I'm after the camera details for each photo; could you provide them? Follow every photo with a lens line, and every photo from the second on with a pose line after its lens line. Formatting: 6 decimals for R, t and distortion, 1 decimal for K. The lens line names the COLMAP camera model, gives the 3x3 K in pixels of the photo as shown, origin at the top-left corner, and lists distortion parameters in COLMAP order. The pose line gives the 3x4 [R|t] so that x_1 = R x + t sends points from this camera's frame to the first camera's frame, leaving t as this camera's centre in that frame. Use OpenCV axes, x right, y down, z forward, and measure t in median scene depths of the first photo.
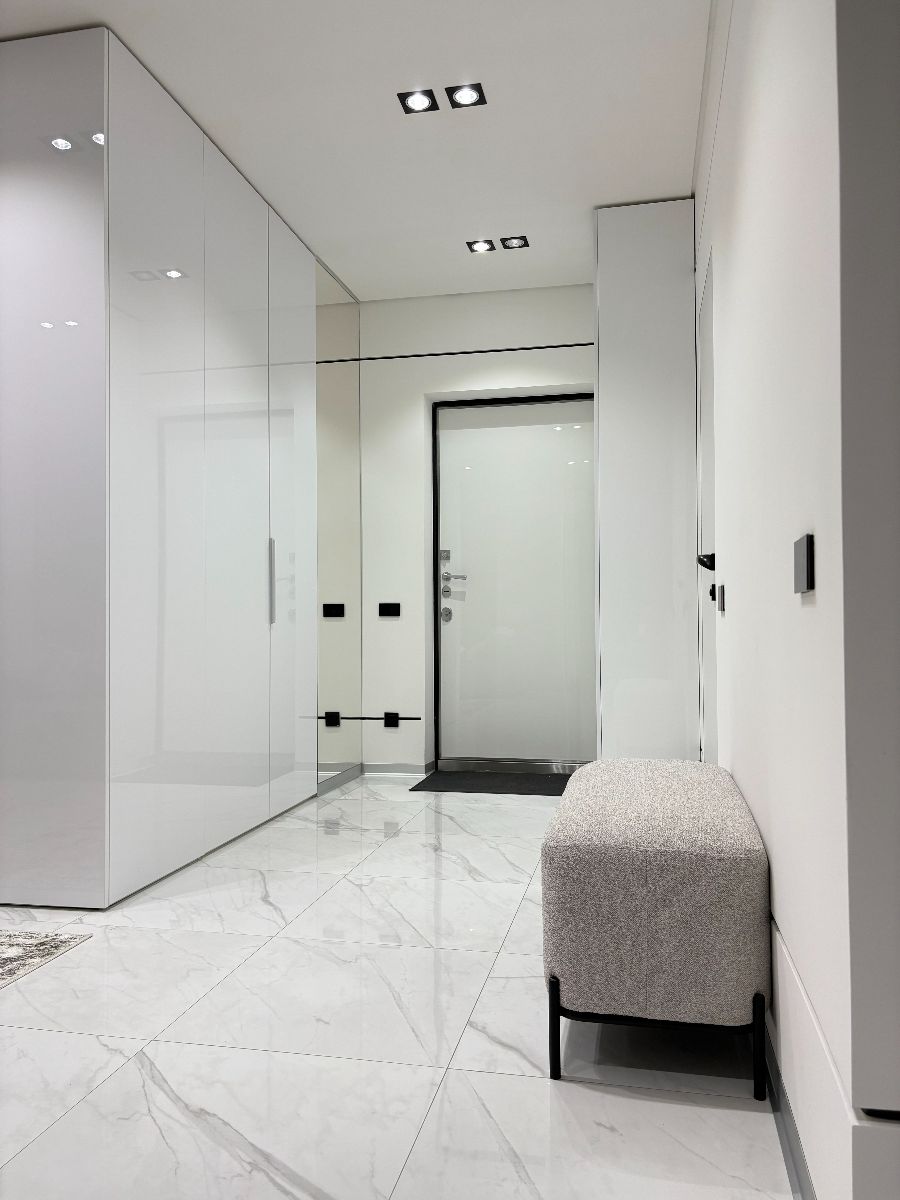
lens RADIAL K [[913.5, 0, 450.6], [0, 913.5, 603.6], [0, 0, 1]] dist [0.013444, 0.001255]
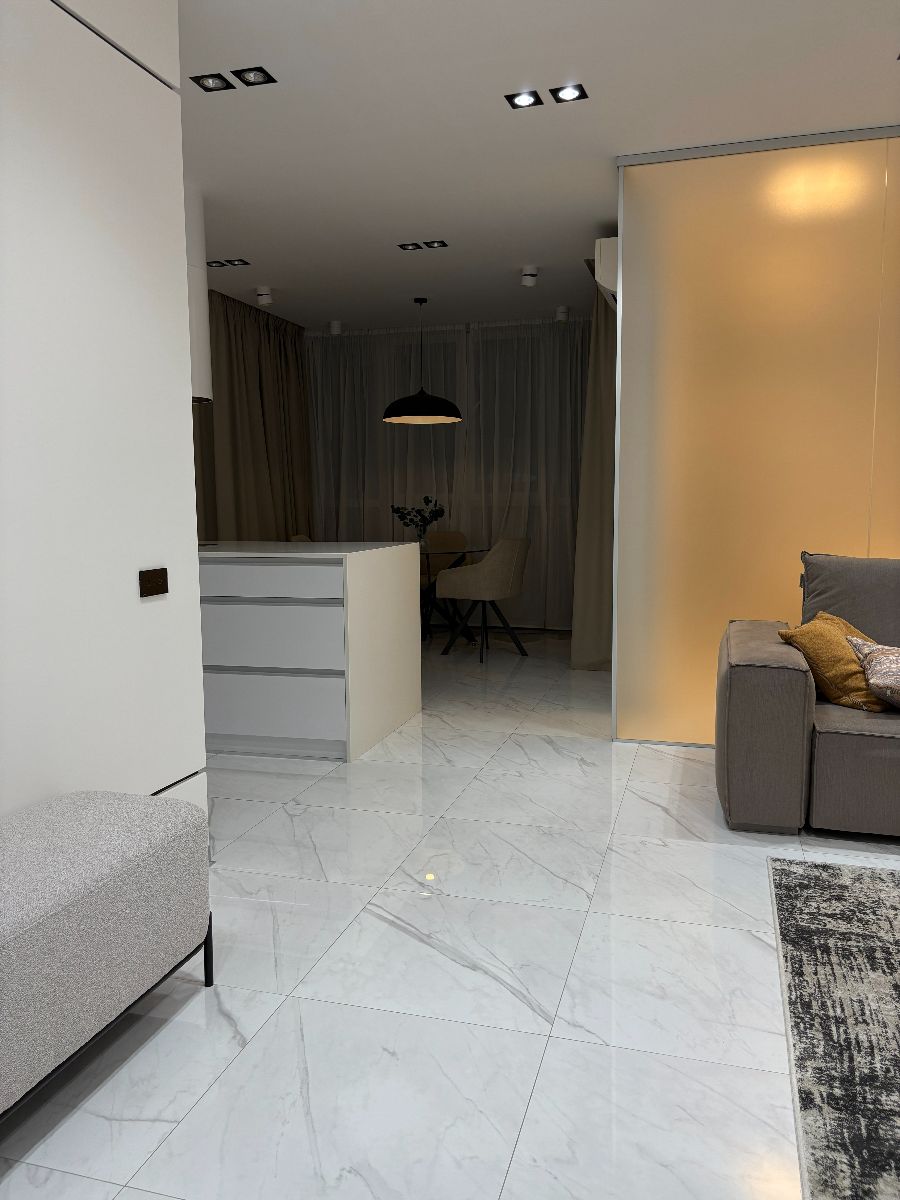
lens RADIAL K [[913.5, 0, 450.9], [0, 913.5, 601.6], [0, 0, 1]] dist [0.013444, 0.001255]
pose [[-0.997477, 0.004888, 0.070824, -0.318731], [0.011565, 0.995488, 0.094176, -0.135452], [-0.070044, 0.094757, -0.993033, 2.210953]]
